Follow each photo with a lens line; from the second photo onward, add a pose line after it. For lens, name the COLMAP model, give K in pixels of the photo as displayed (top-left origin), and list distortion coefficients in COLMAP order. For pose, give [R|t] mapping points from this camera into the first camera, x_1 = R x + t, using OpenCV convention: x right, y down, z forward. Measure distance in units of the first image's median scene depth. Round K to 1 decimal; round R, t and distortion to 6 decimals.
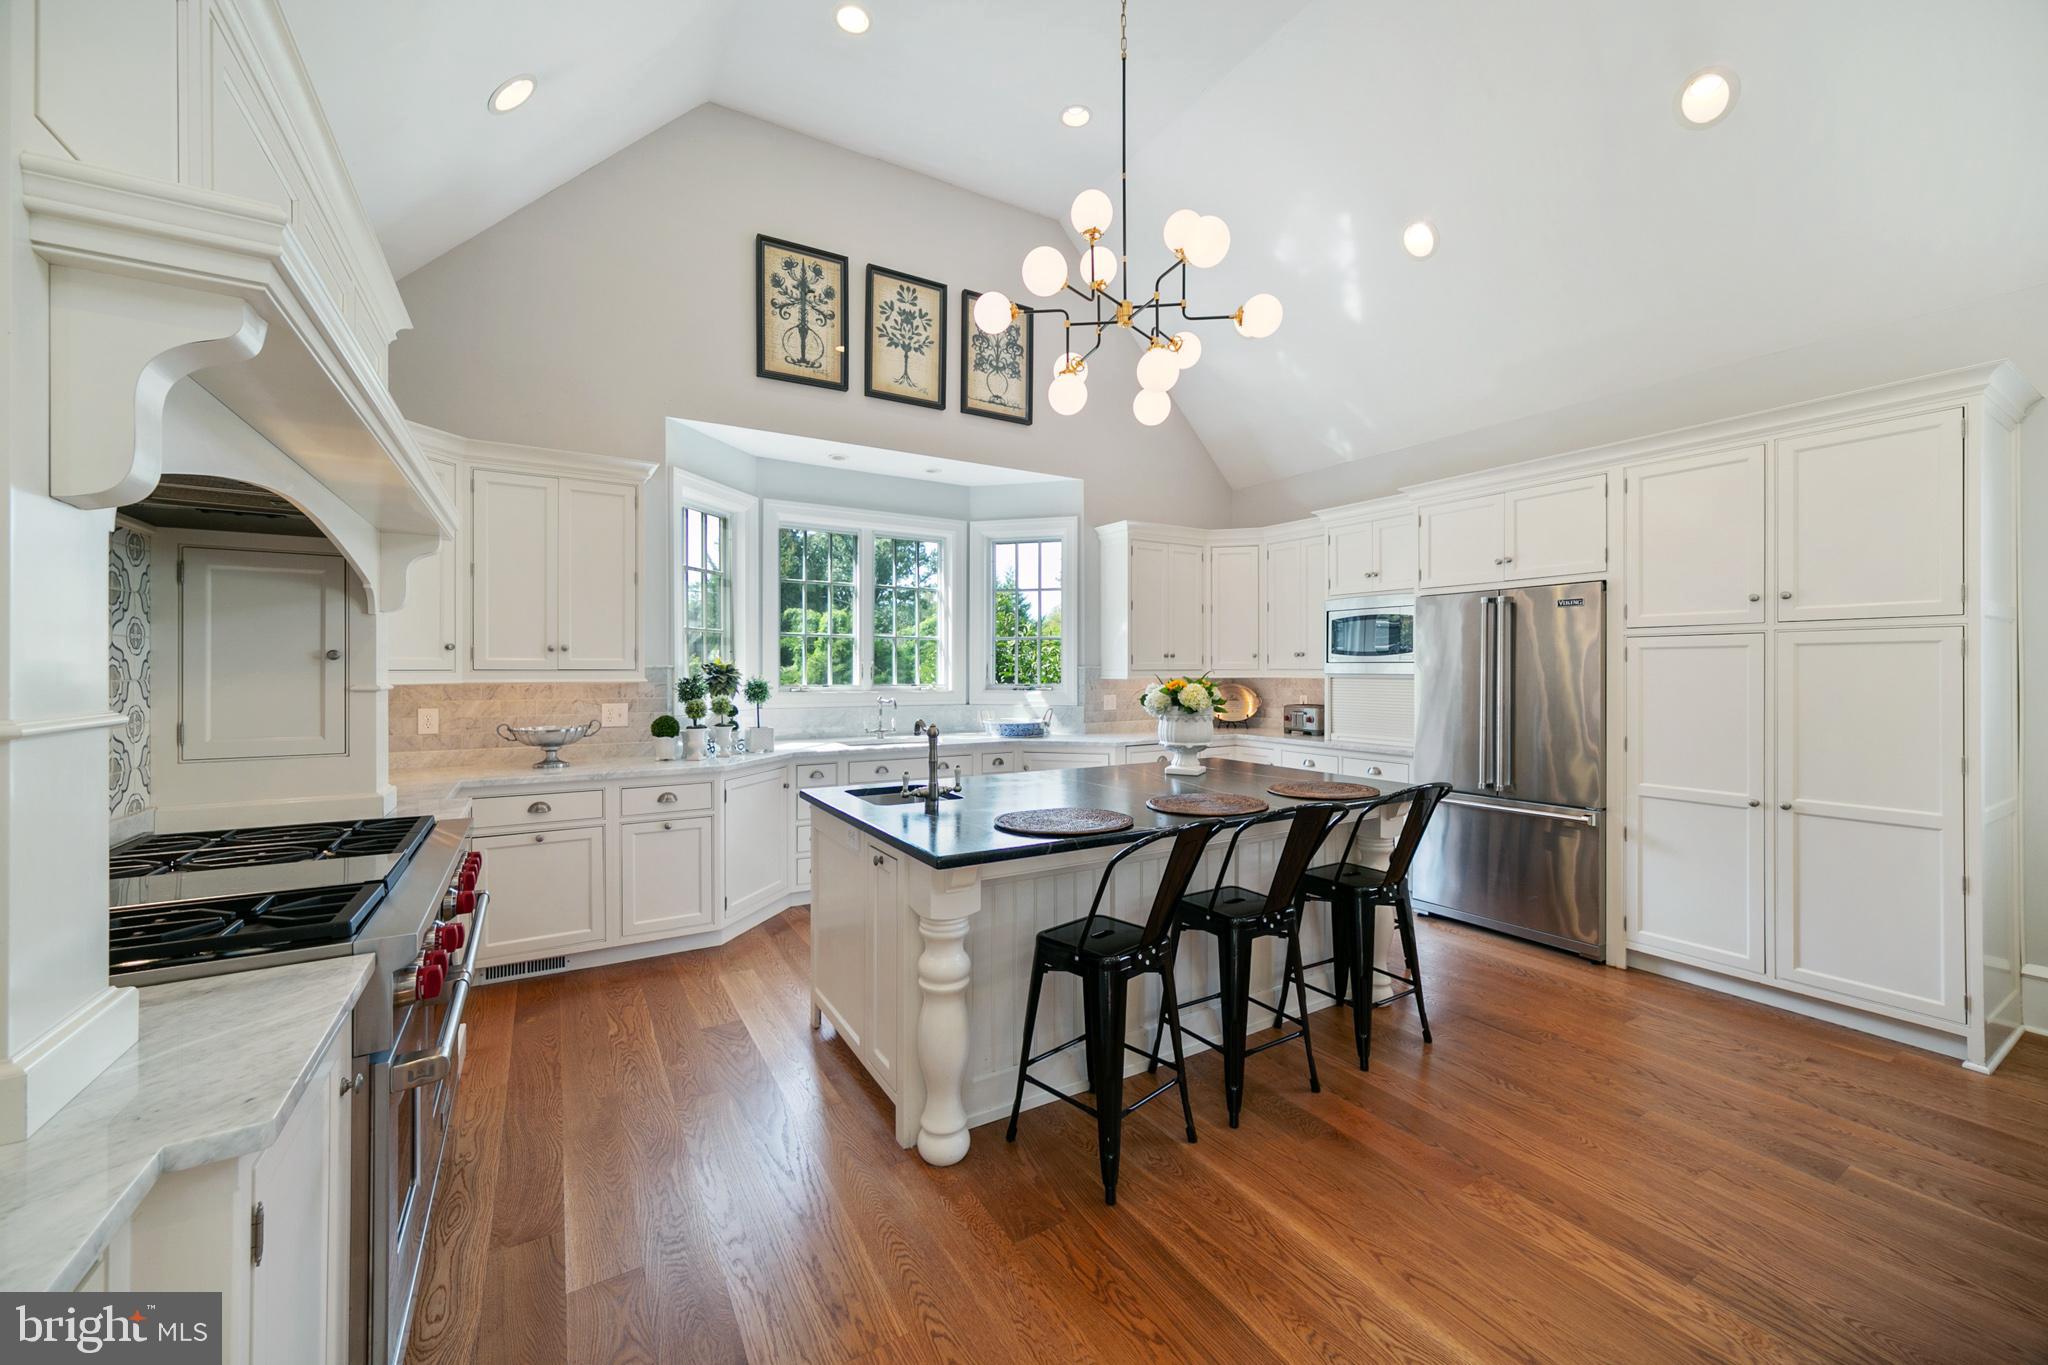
lens RADIAL K [[783.9, 0, 1021.9], [0, 783.9, 674.8], [0, 0, 1]] dist [-0.003104, 0.000041]
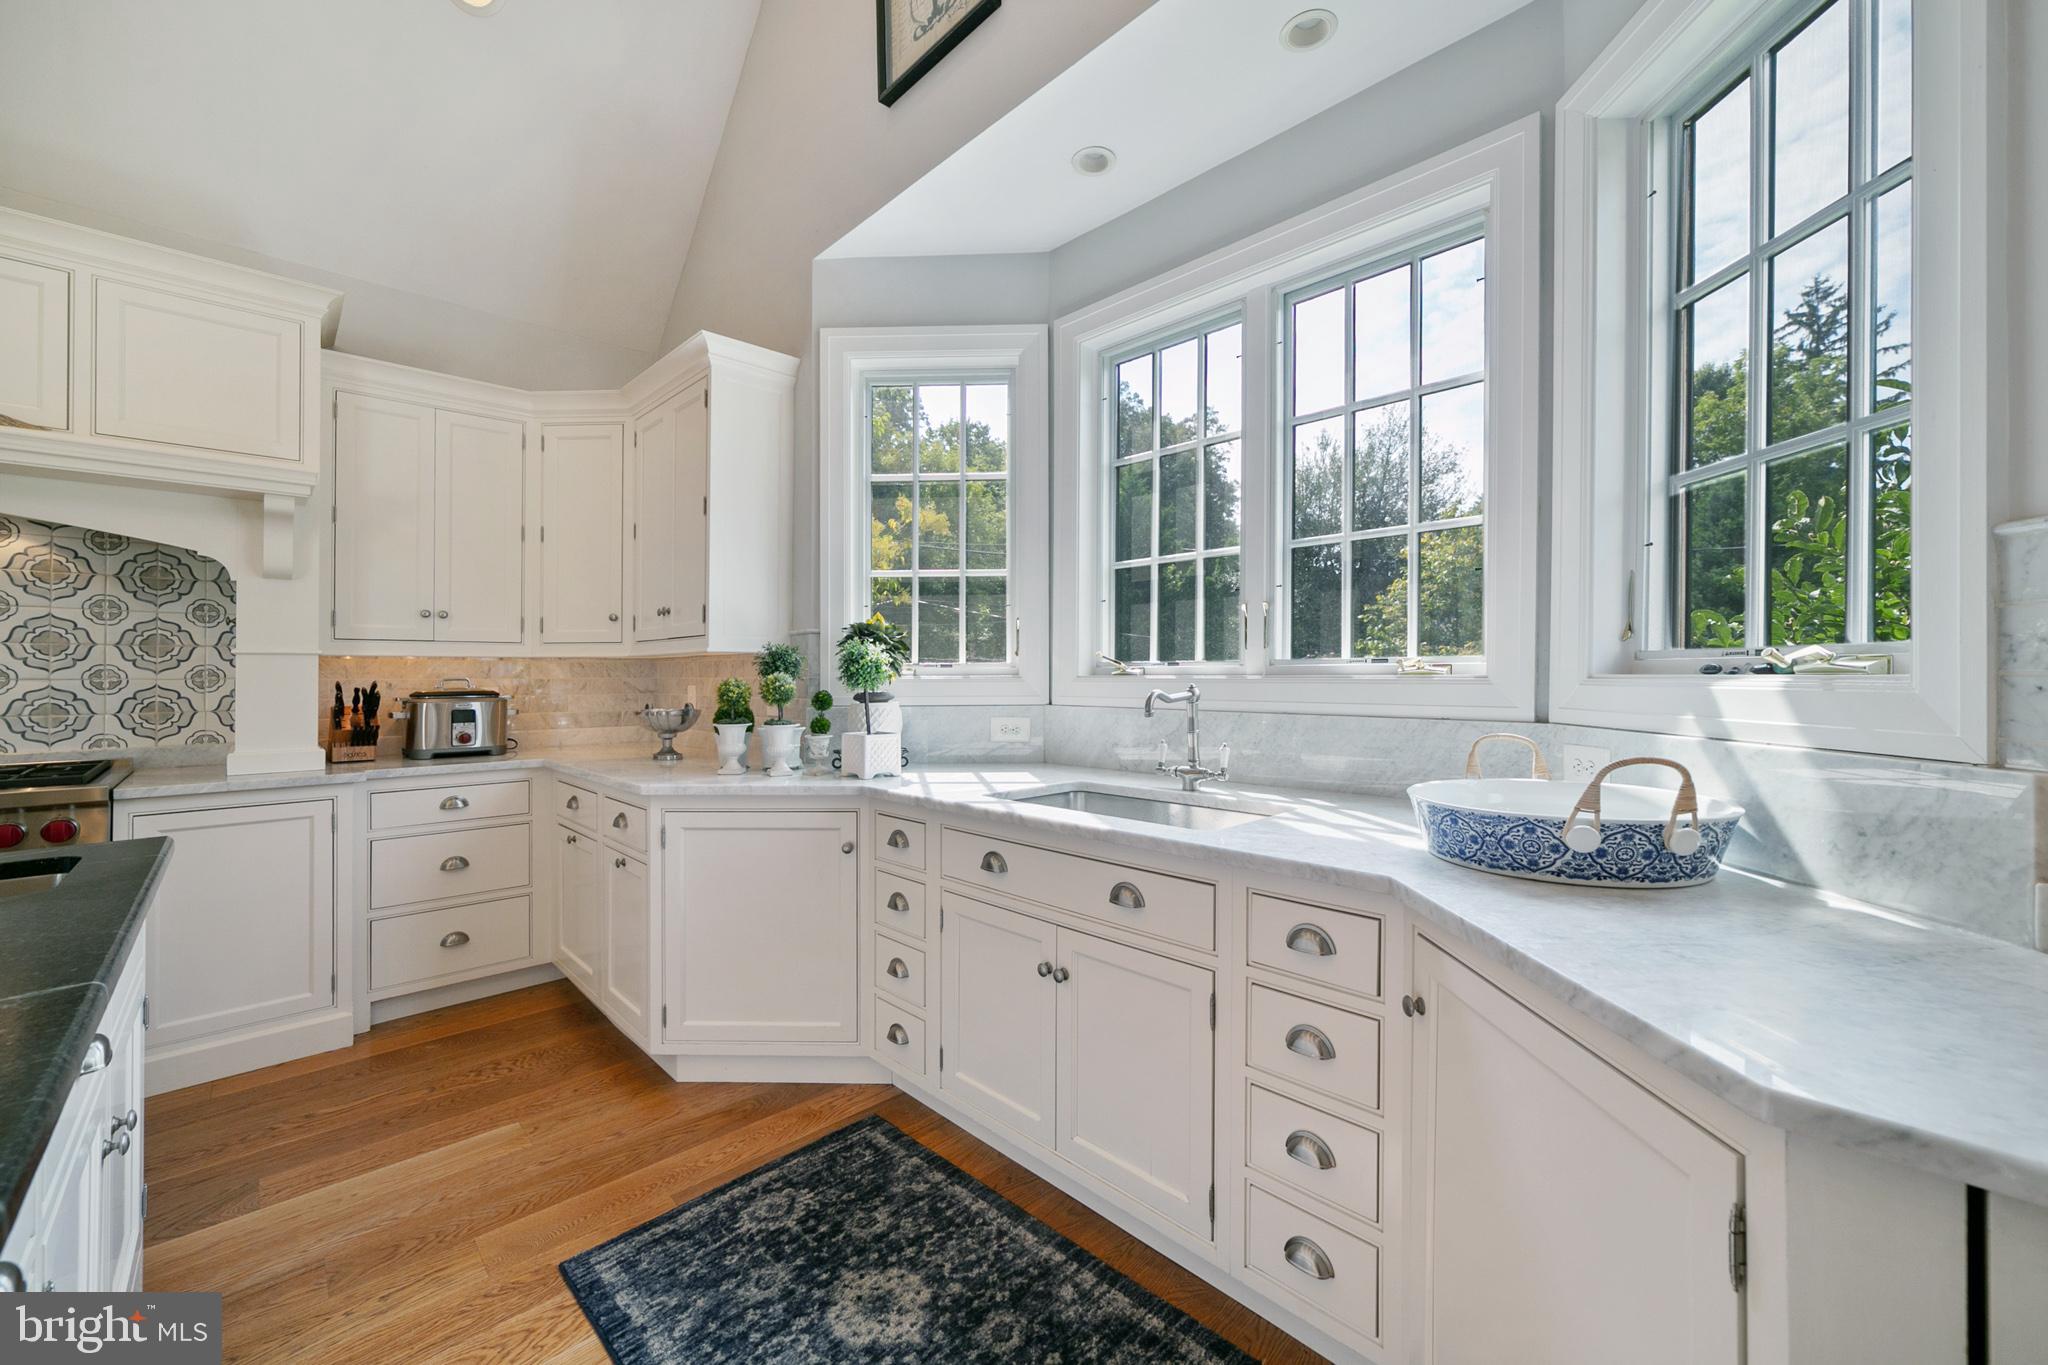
lens RADIAL K [[783.9, 0, 1021.4], [0, 783.9, 672.7], [0, 0, 1]] dist [-0.003104, 0.000041]
pose [[0.224508, -0.004805, -0.974460, 0.201565], [-0.004315, 0.999973, -0.005925, 0.025195], [0.974463, 0.005535, 0.224481, 0.857332]]
